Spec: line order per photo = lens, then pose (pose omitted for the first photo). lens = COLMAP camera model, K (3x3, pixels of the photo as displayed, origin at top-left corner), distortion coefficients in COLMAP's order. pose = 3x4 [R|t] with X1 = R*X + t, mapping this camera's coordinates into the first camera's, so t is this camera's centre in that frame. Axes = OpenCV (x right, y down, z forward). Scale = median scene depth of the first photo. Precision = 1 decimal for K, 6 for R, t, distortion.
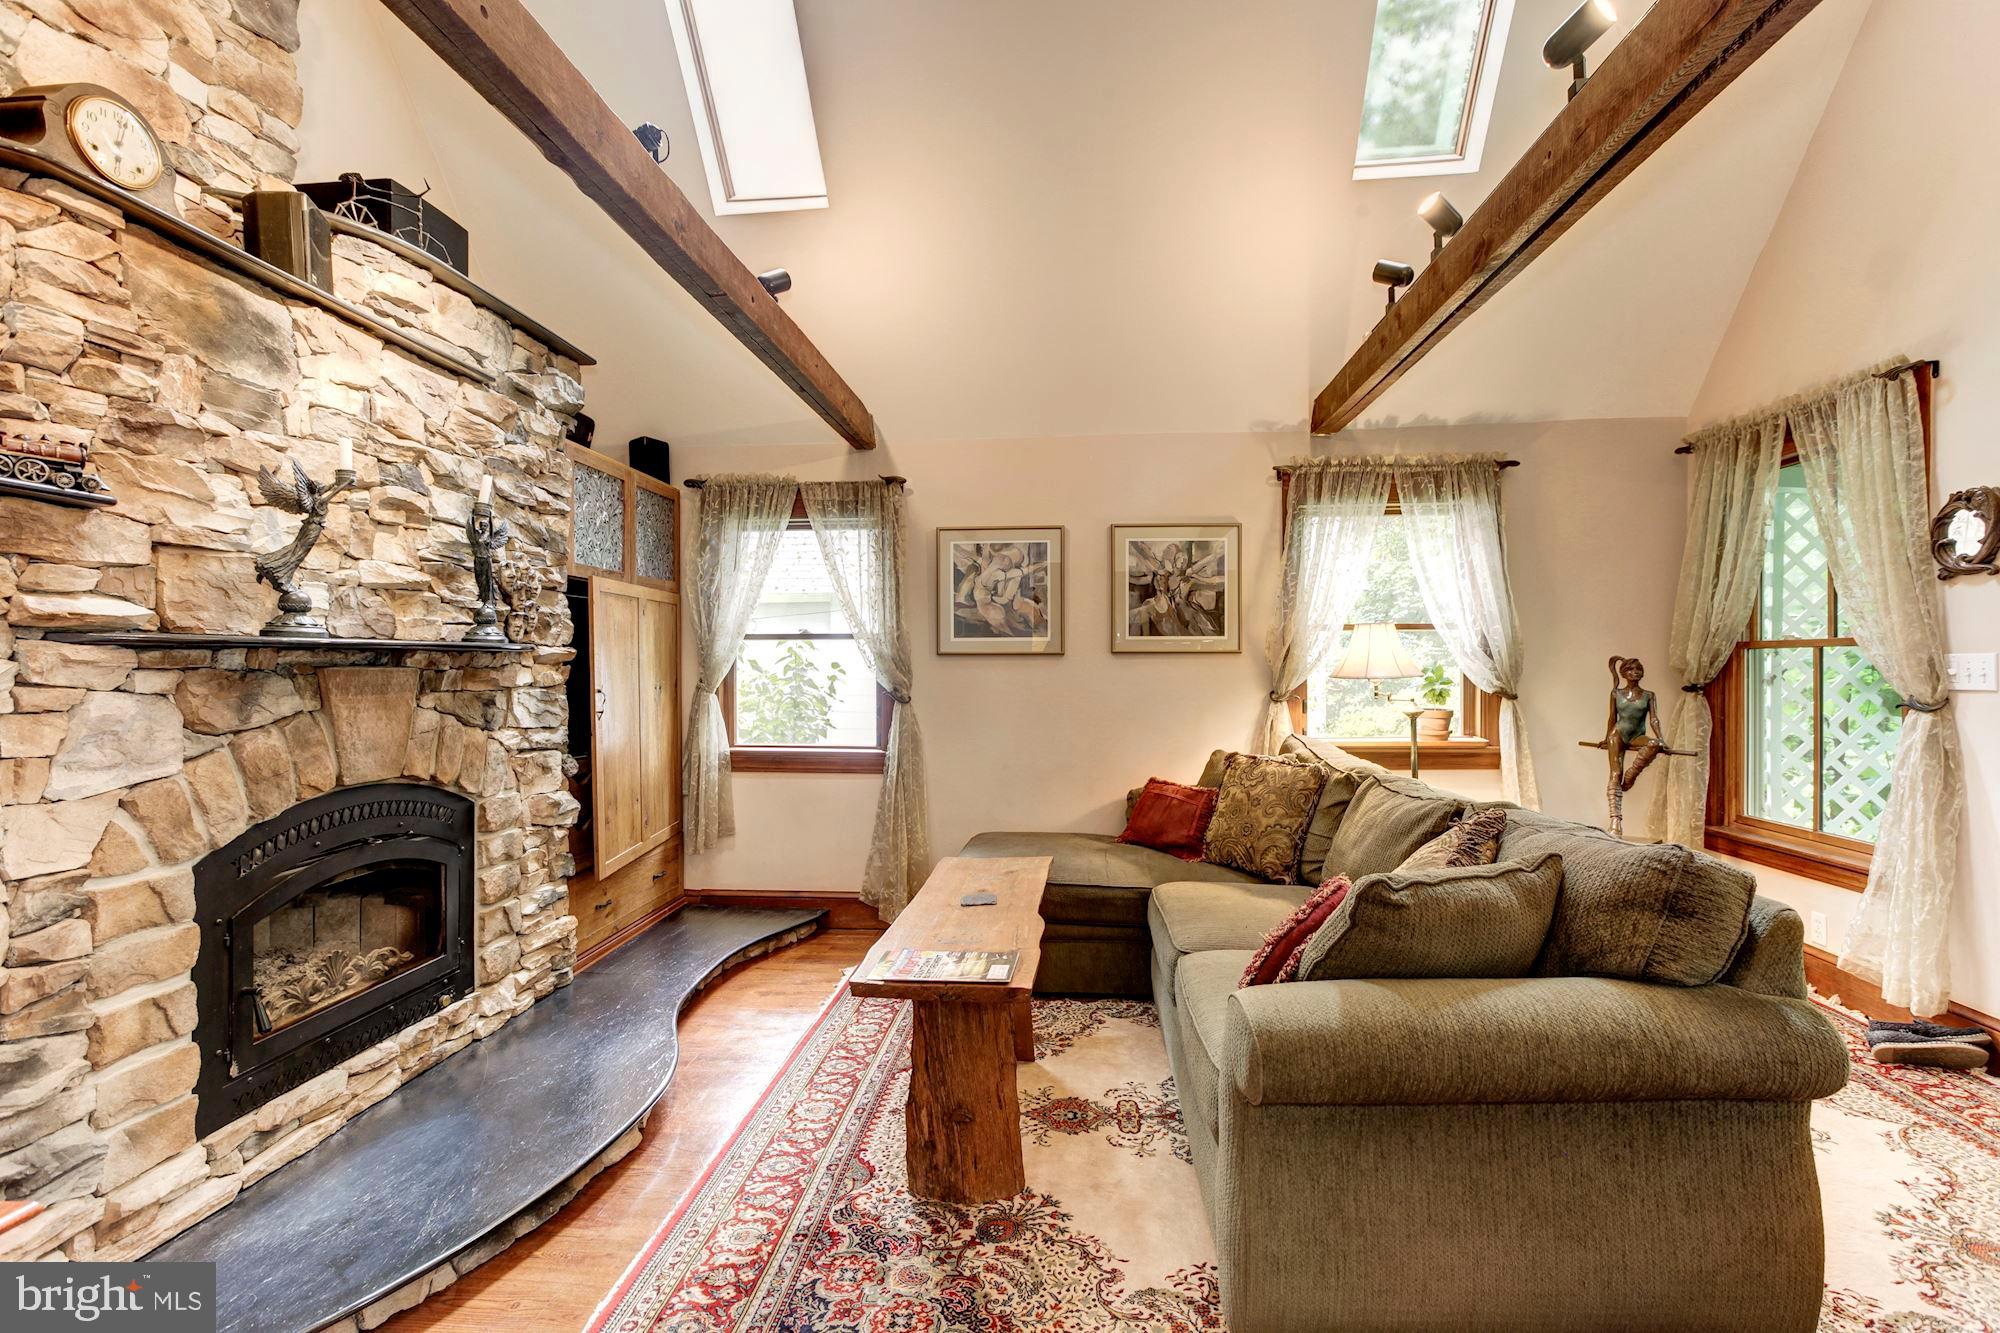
lens RADIAL K [[888.7, 0, 1018.5], [0, 888.7, 673.2], [0, 0, 1]] dist [-0.021254, 0.010893]
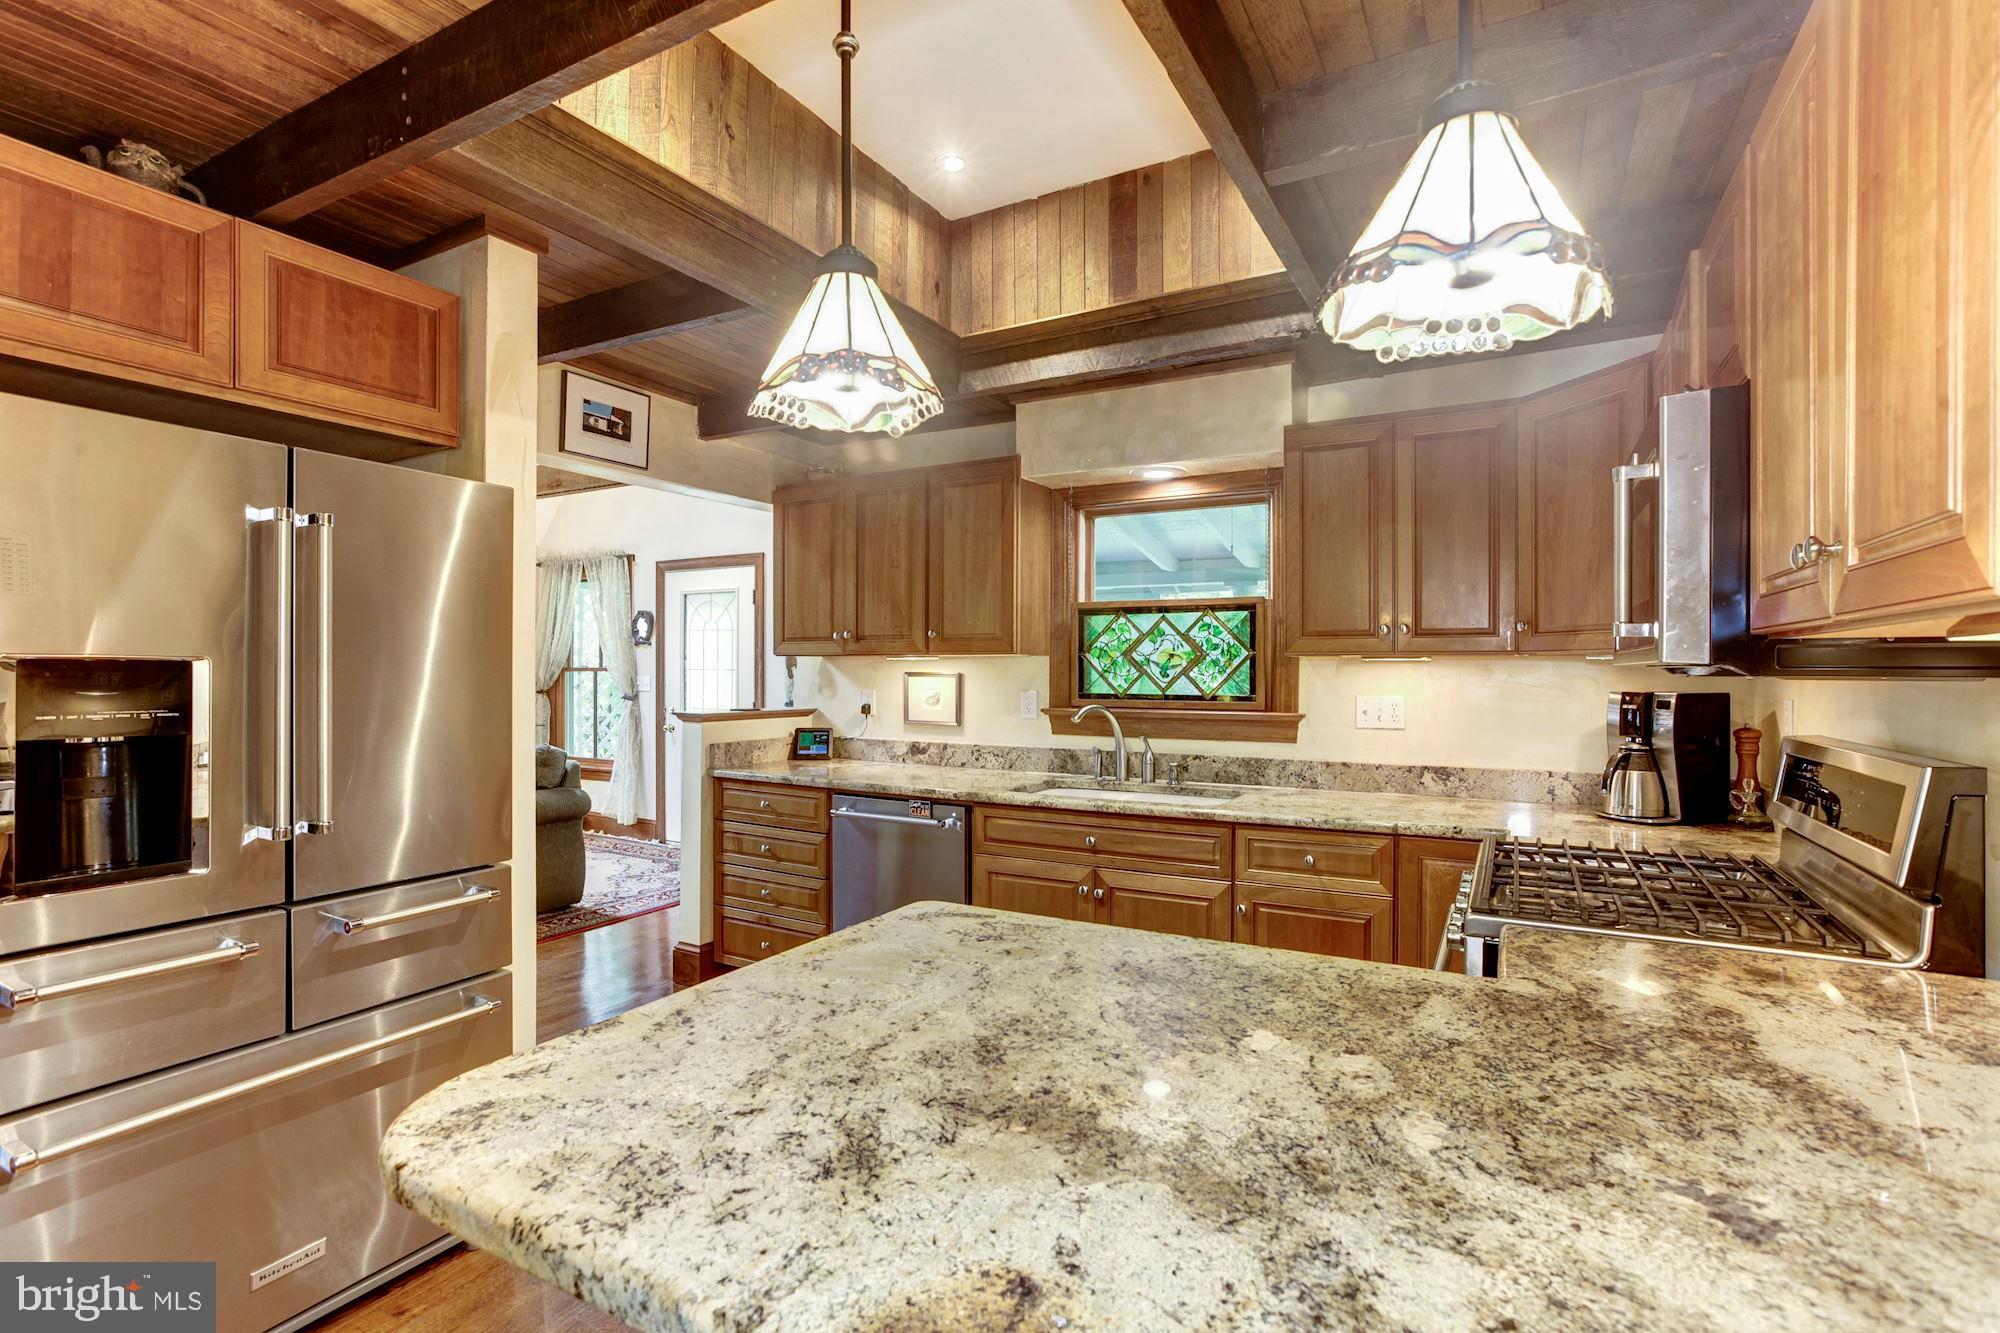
lens RADIAL K [[888.7, 0, 1007.4], [0, 888.7, 673.7], [0, 0, 1]] dist [-0.021254, 0.010893]
pose [[0.407436, 0.002271, 0.913231, -0.629851], [0.000614, 0.999996, -0.002761, -0.017340], [-0.913233, 0.001686, 0.407433, -0.770684]]
